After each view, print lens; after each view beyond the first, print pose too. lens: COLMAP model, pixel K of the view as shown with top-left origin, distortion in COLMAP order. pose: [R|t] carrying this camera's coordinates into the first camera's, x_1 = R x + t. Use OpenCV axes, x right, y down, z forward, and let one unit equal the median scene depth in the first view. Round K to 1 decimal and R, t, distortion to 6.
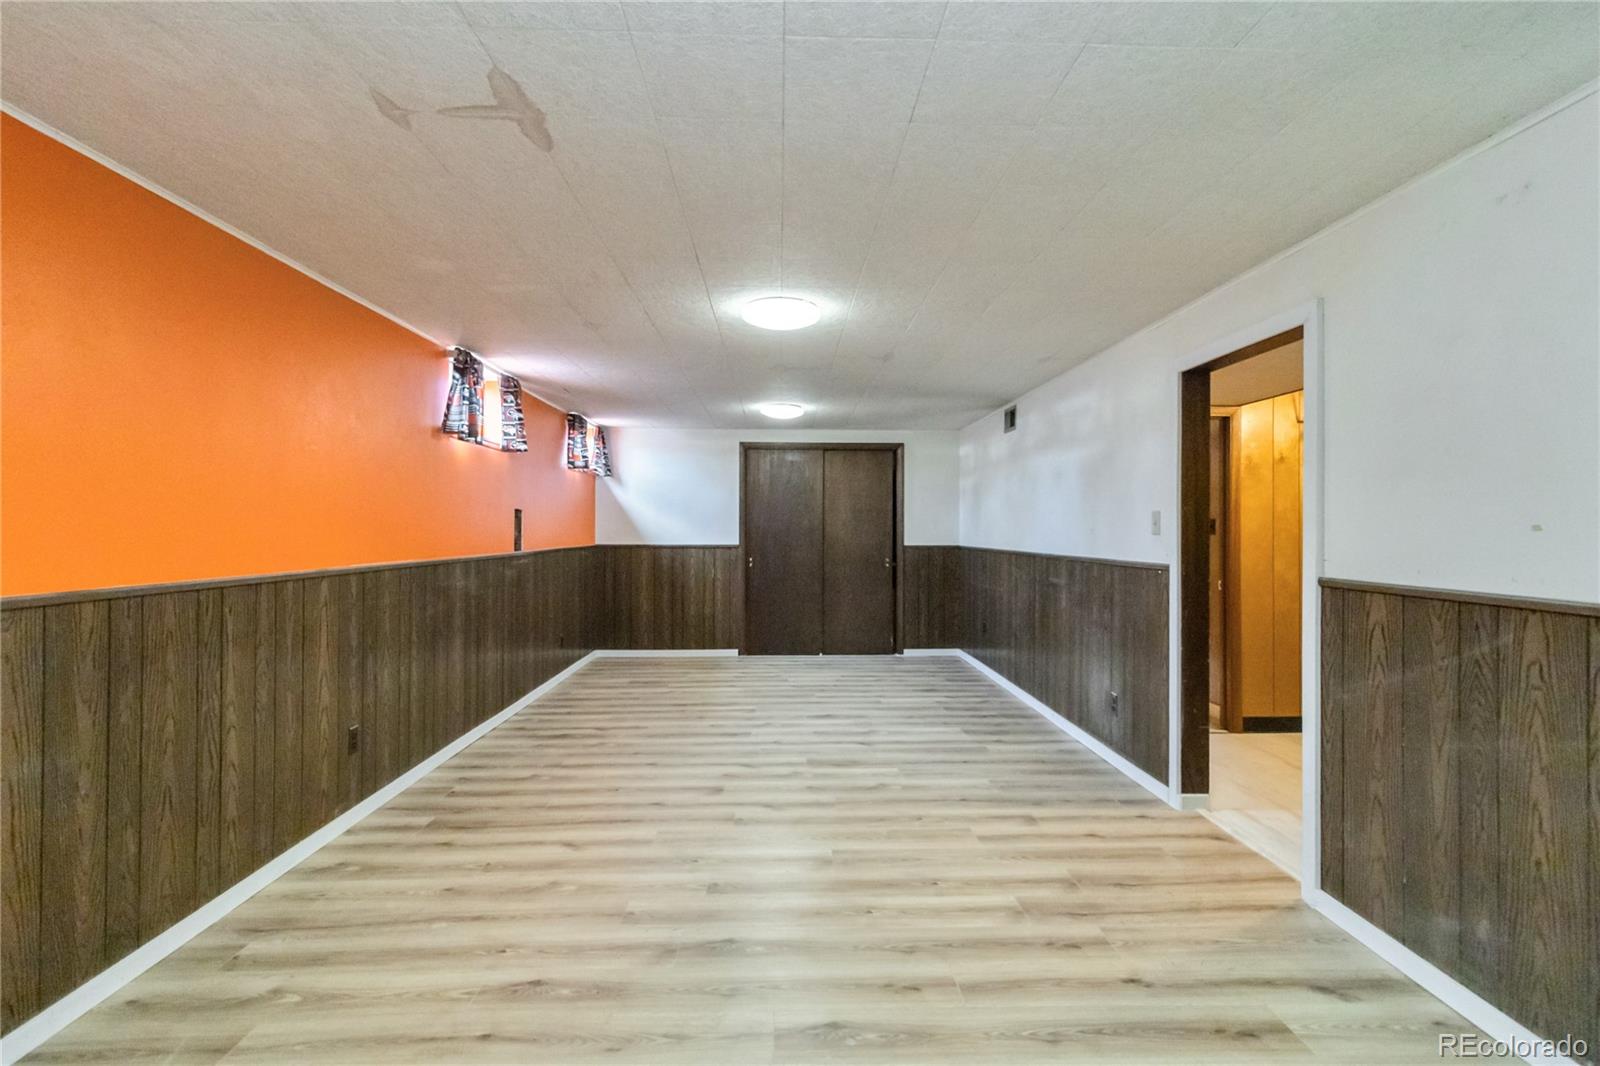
lens RADIAL K [[754.6, 0, 799.8], [0, 754.6, 526.5], [0, 0, 1]] dist [0.010142, 0.000492]
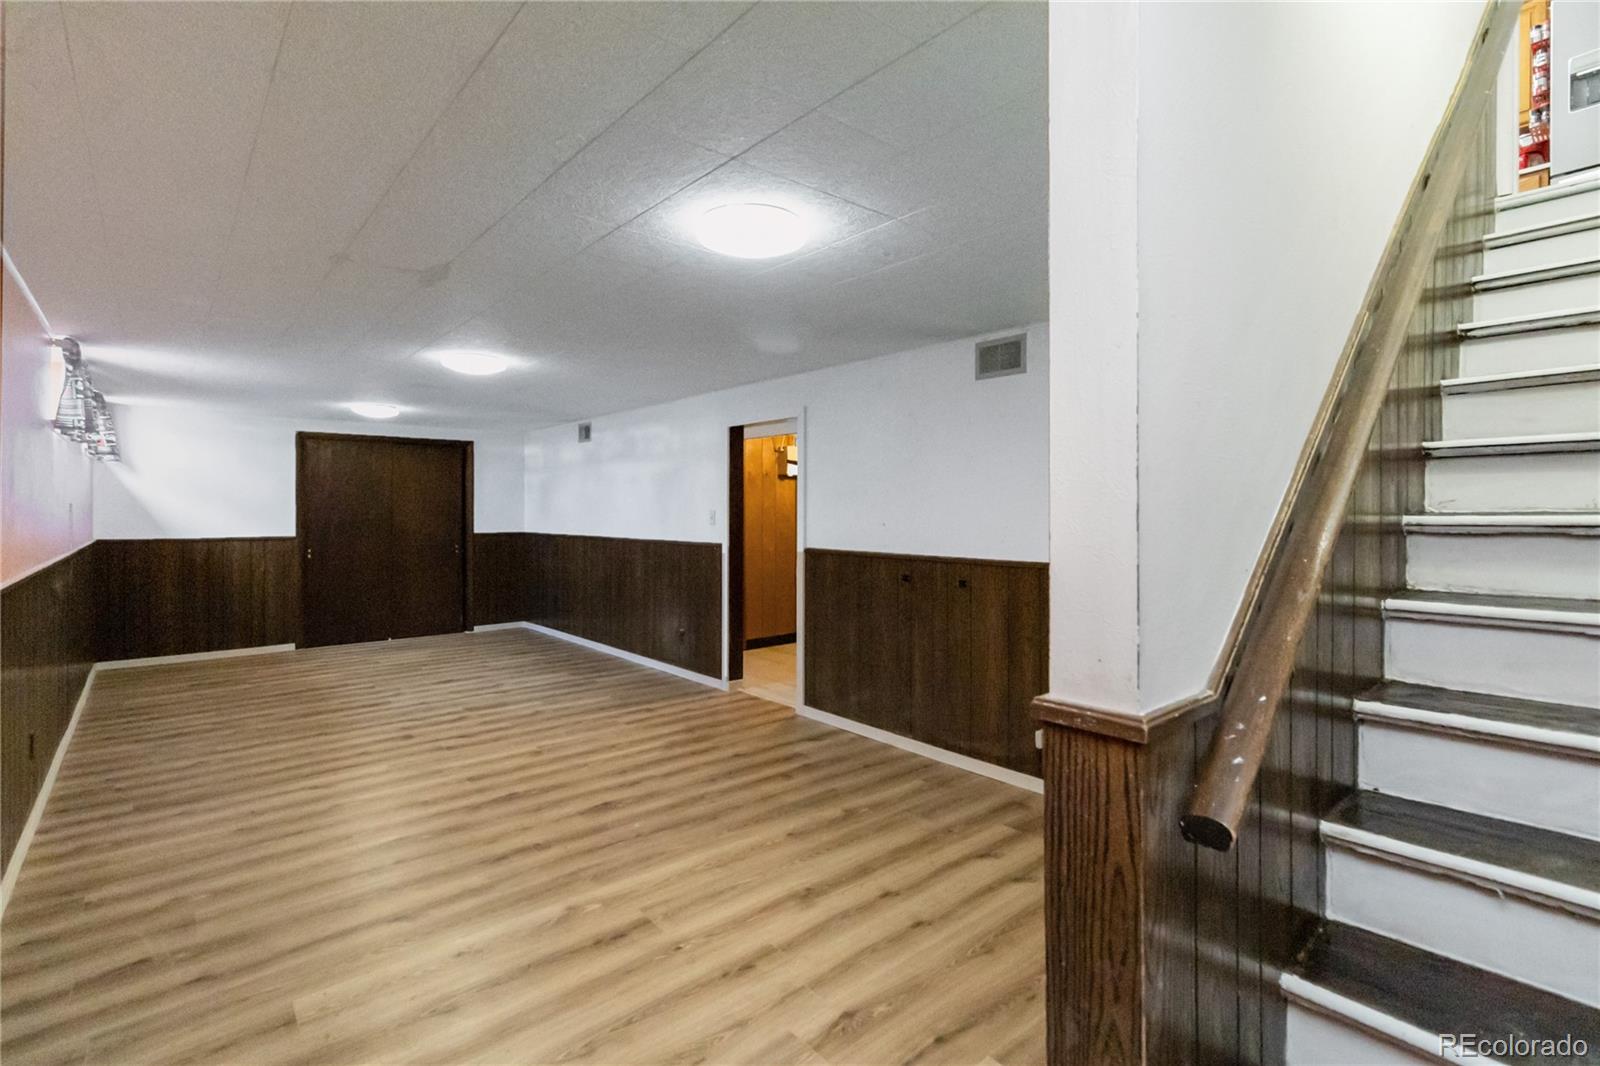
lens RADIAL K [[754.6, 0, 802.8], [0, 754.6, 524.0], [0, 0, 1]] dist [0.010142, 0.000492]
pose [[0.782570, -0.013998, 0.622405, -0.290950], [0.000631, 0.999765, 0.021691, -0.020138], [-0.622562, -0.016582, 0.782395, -0.287332]]
